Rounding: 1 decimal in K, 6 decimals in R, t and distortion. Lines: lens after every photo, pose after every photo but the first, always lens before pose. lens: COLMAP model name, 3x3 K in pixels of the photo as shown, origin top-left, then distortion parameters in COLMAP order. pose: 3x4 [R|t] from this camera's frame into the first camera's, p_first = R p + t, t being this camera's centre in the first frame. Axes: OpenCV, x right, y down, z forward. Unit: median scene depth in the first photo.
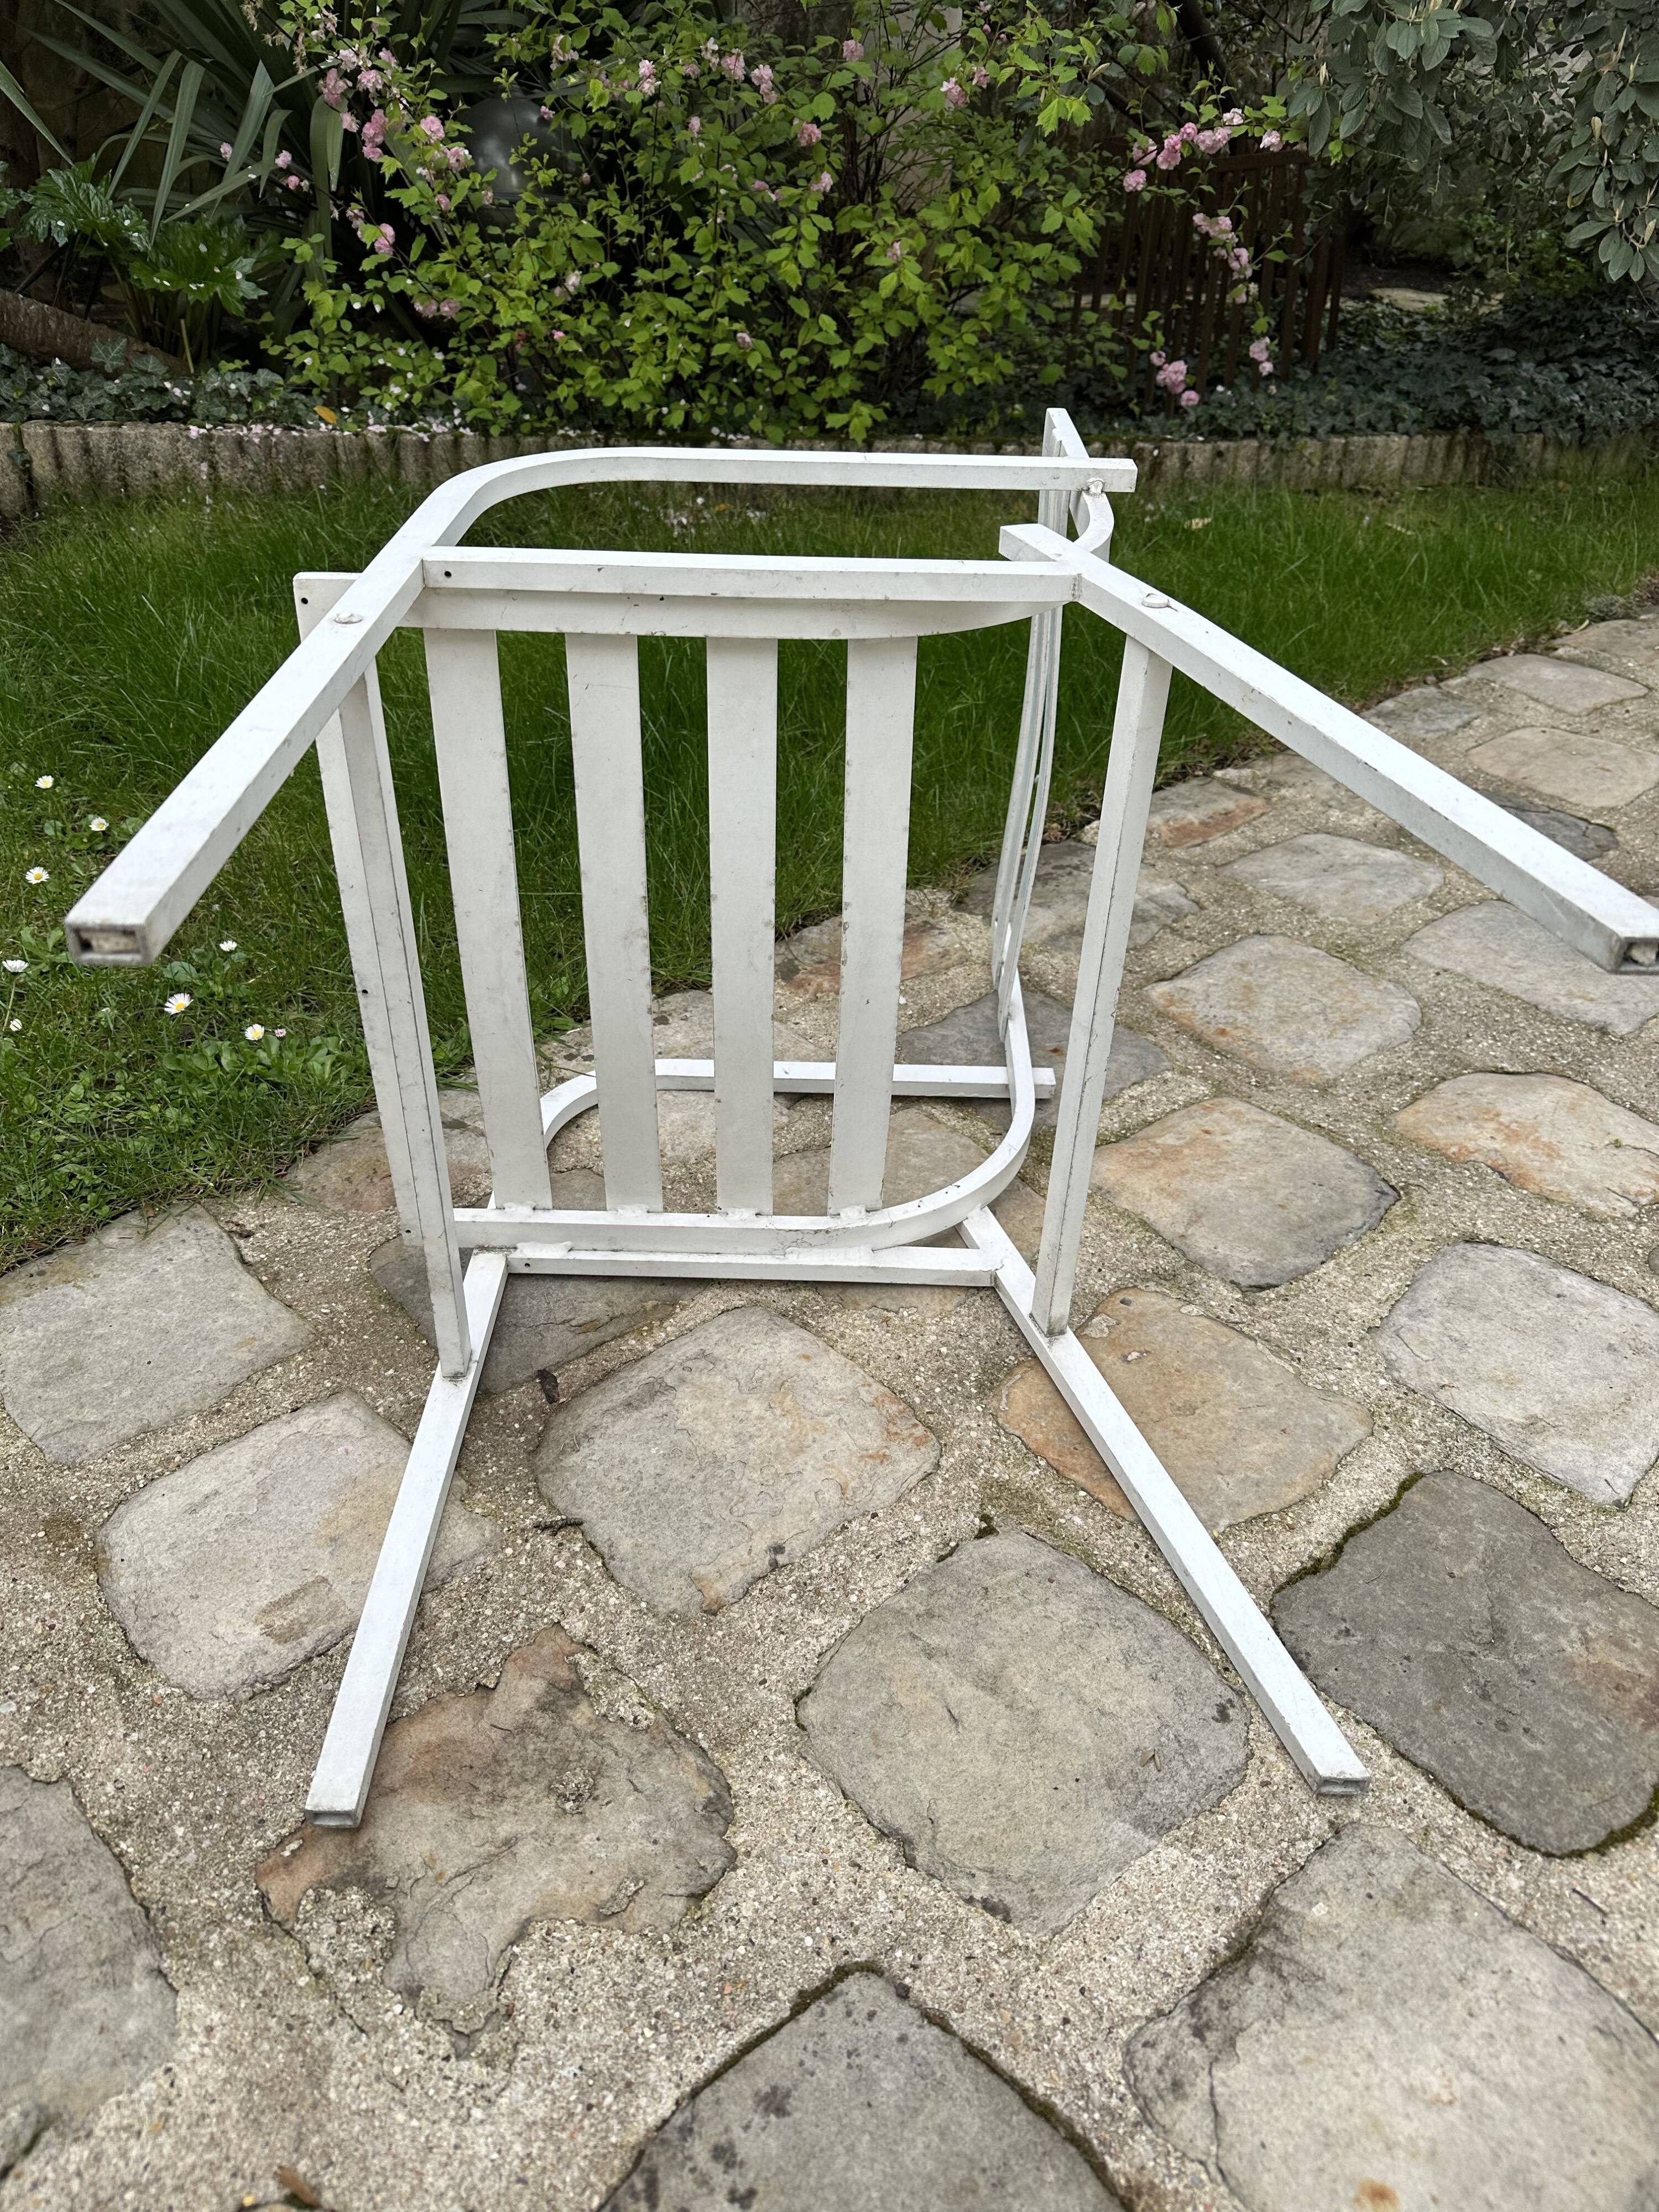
lens RADIAL K [[1574.0, 0, 816.7], [0, 1574.0, 1109.6], [0, 0, 1]] dist [0.024556, -0.040110]
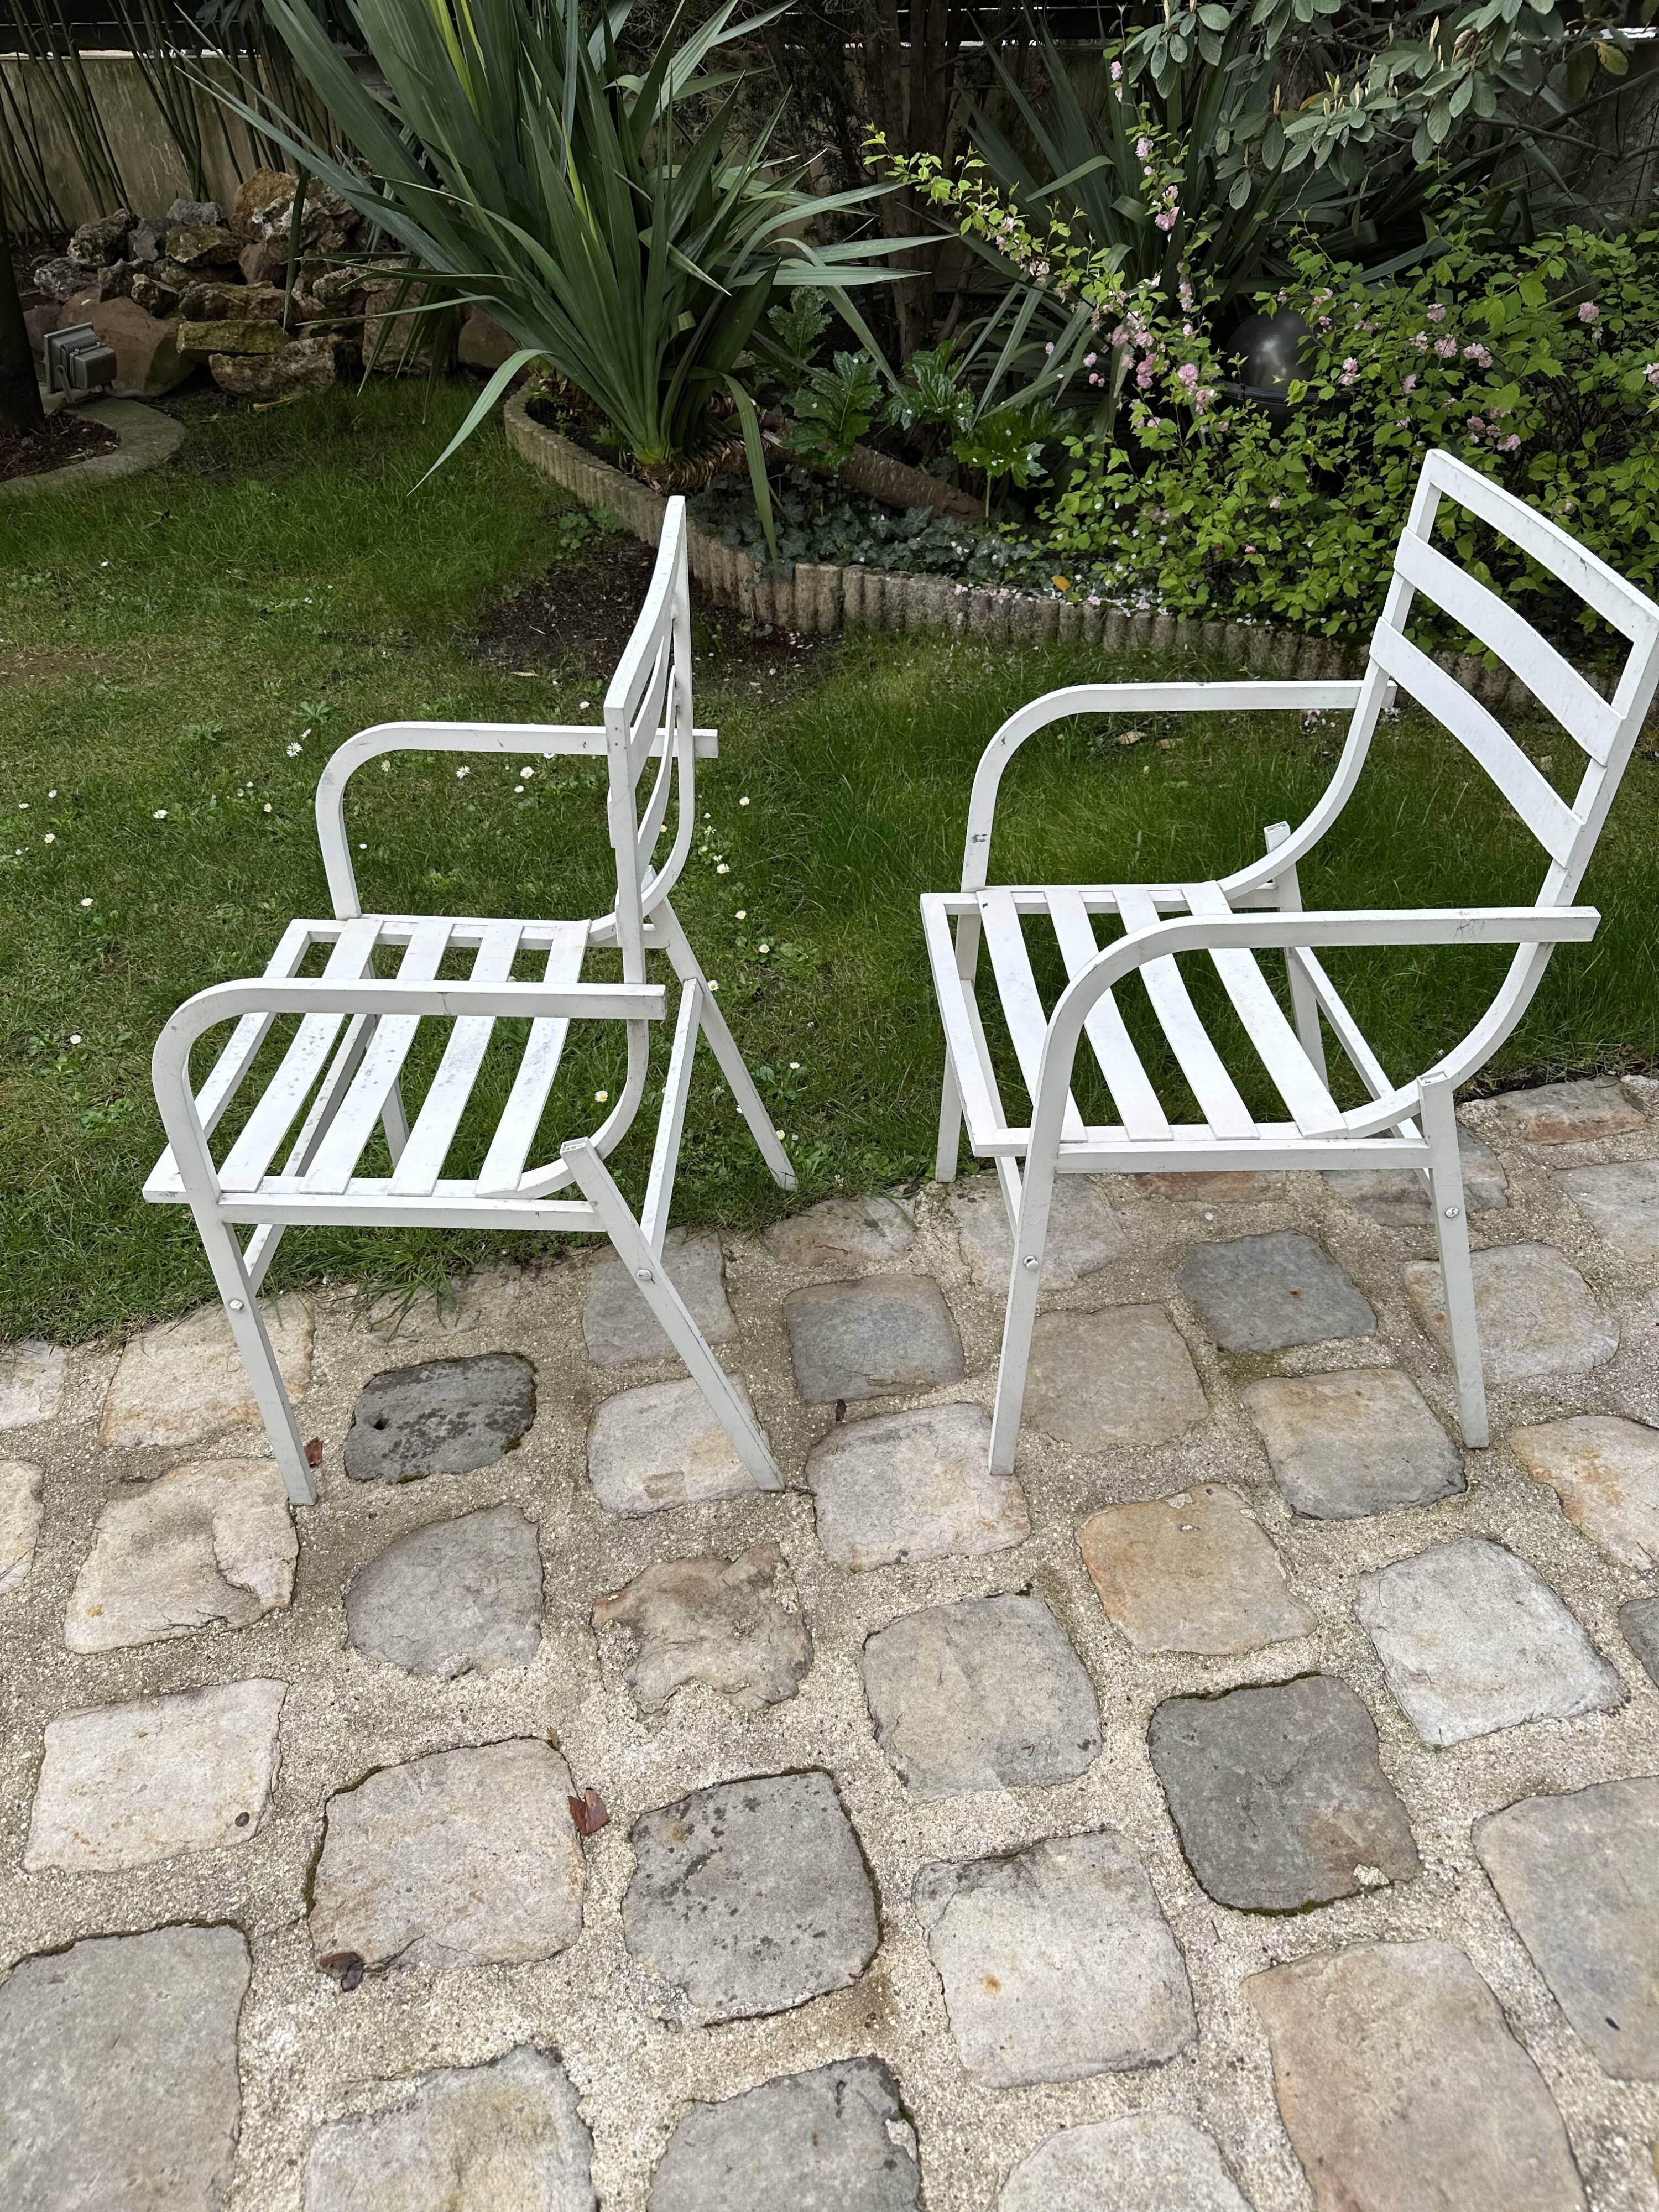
lens RADIAL K [[1574.0, 0, 825.3], [0, 1574.0, 1117.4], [0, 0, 1]] dist [0.024556, -0.040110]
pose [[0.863045, 0.265371, -0.429803, 0.481633], [-0.240629, 0.964123, 0.112090, -0.331633], [0.444129, 0.006685, 0.895938, -0.550082]]
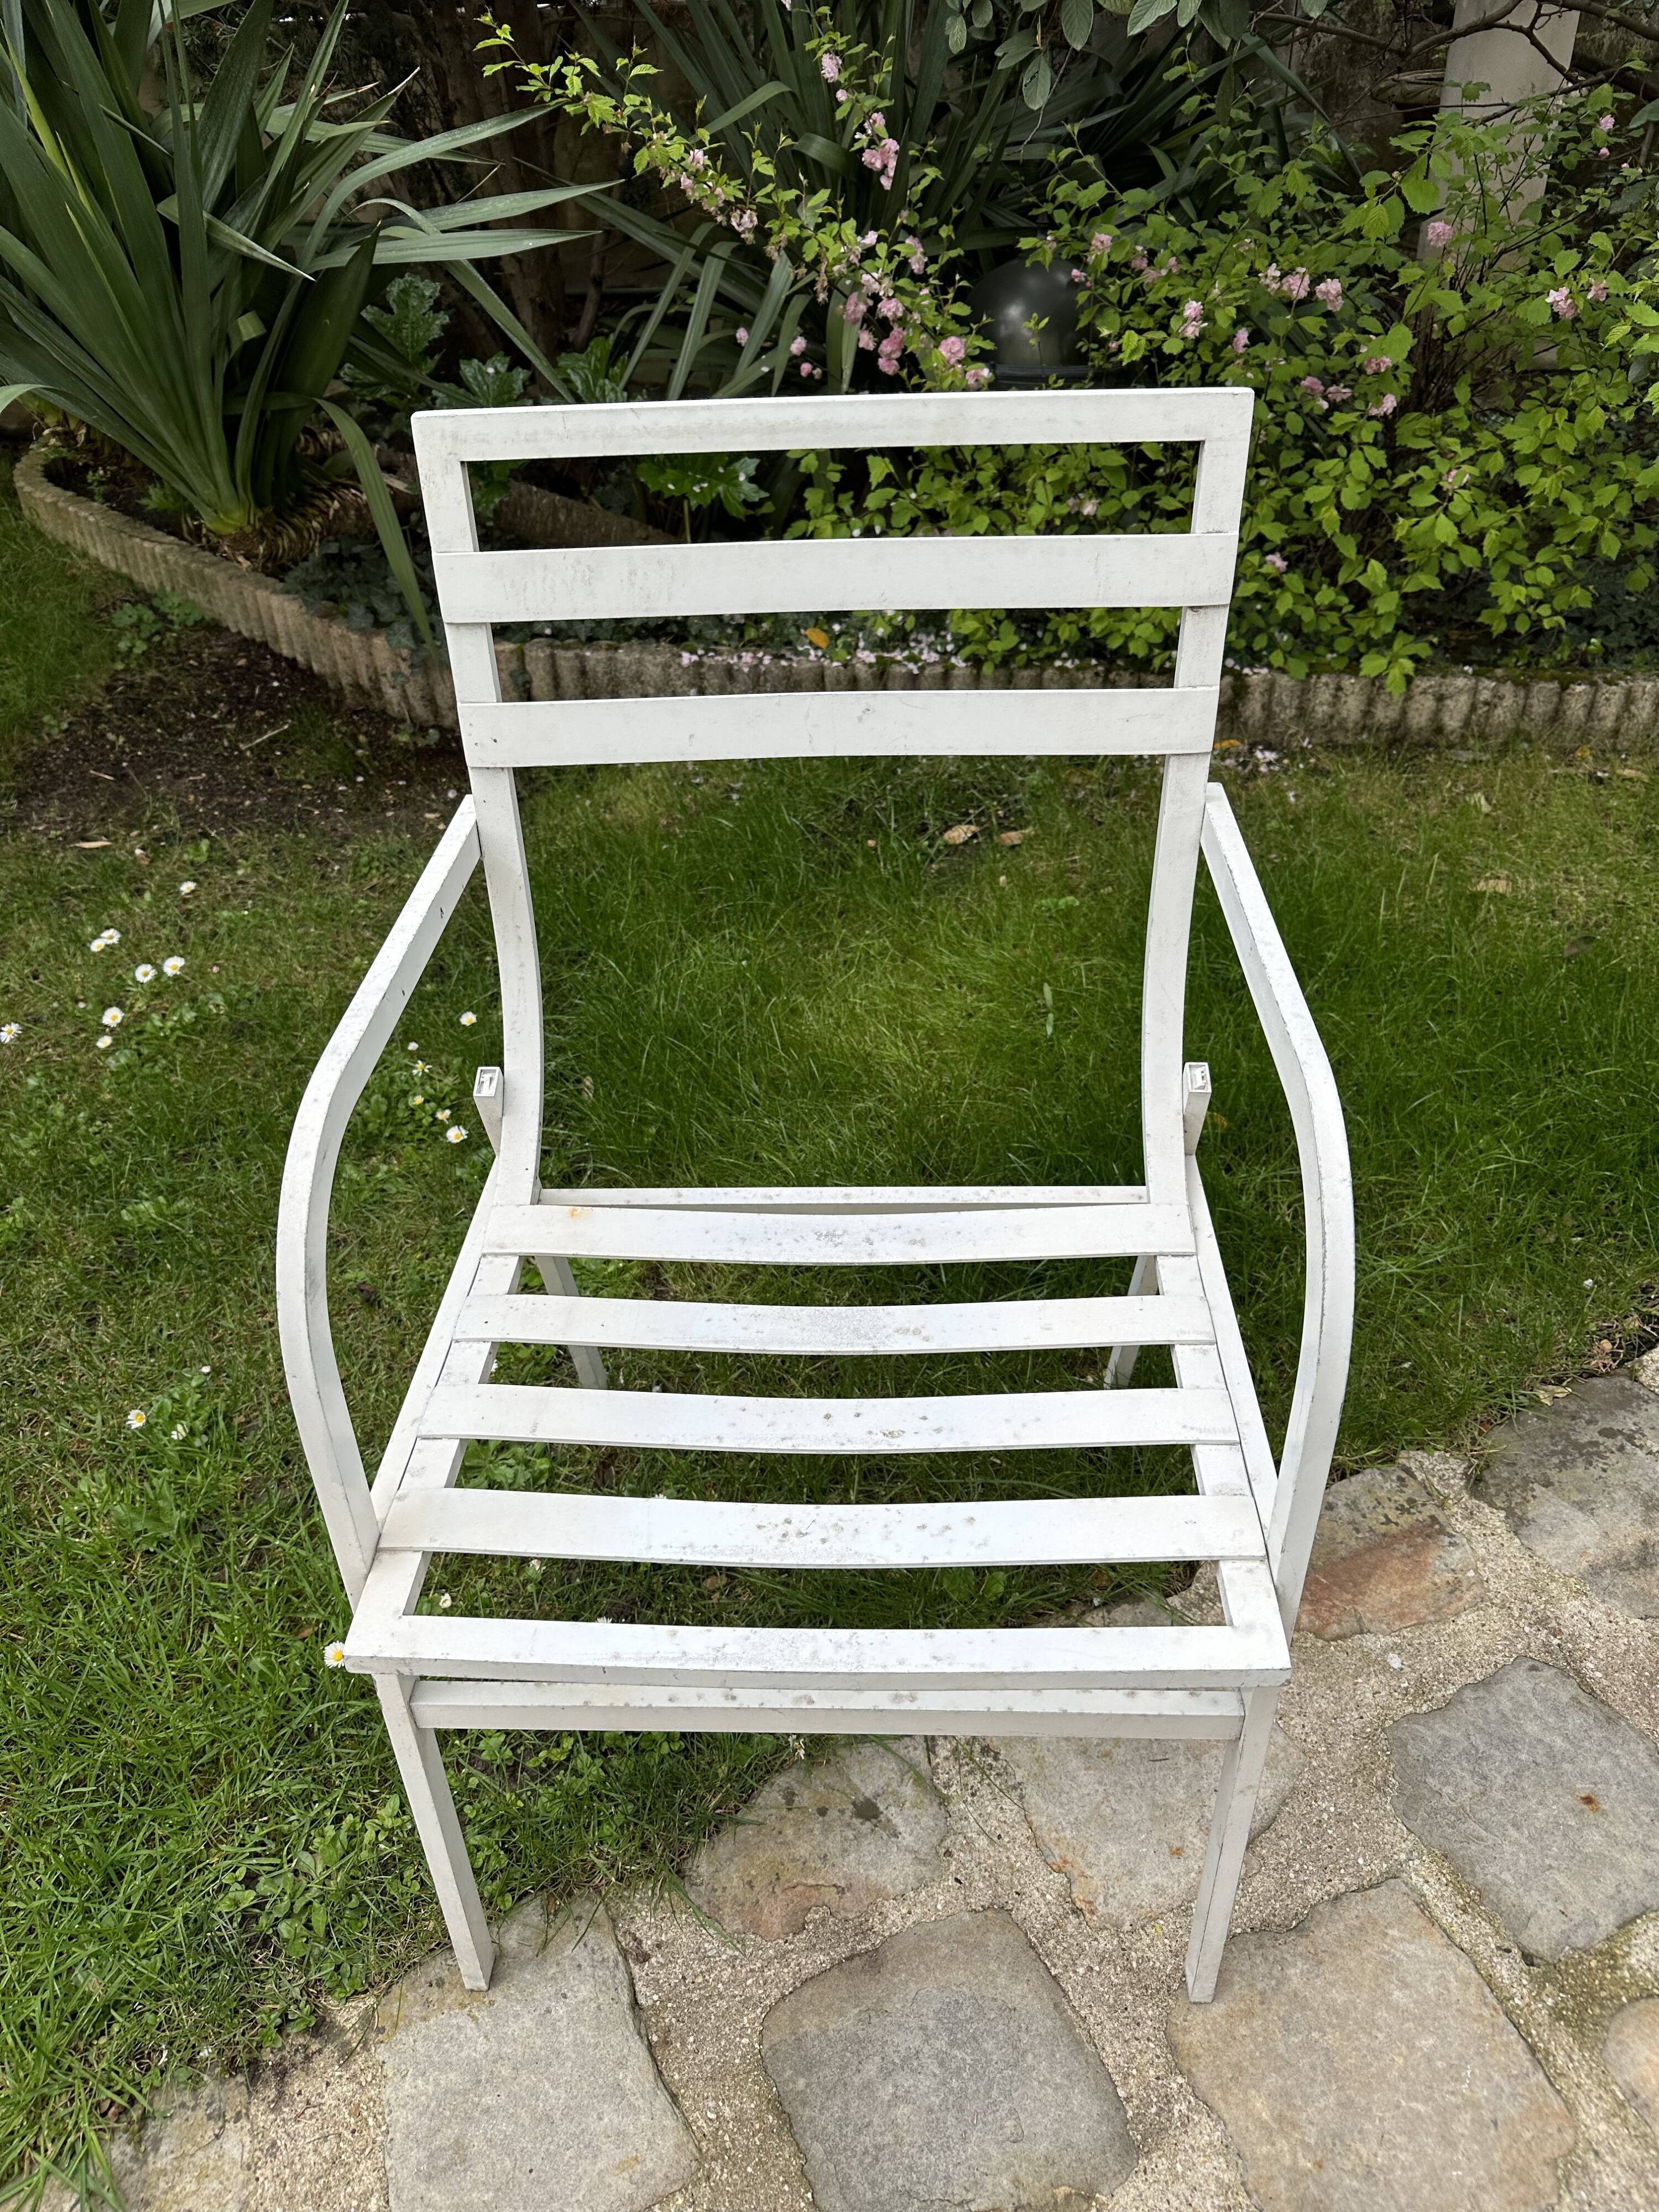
lens RADIAL K [[1574.0, 0, 844.1], [0, 1574.0, 1108.7], [0, 0, 1]] dist [0.024556, -0.040110]
pose [[0.964174, 0.102907, -0.244497, -0.080023], [-0.089741, 0.993879, 0.064425, -0.576327], [0.249630, -0.040176, 0.967507, 0.168196]]
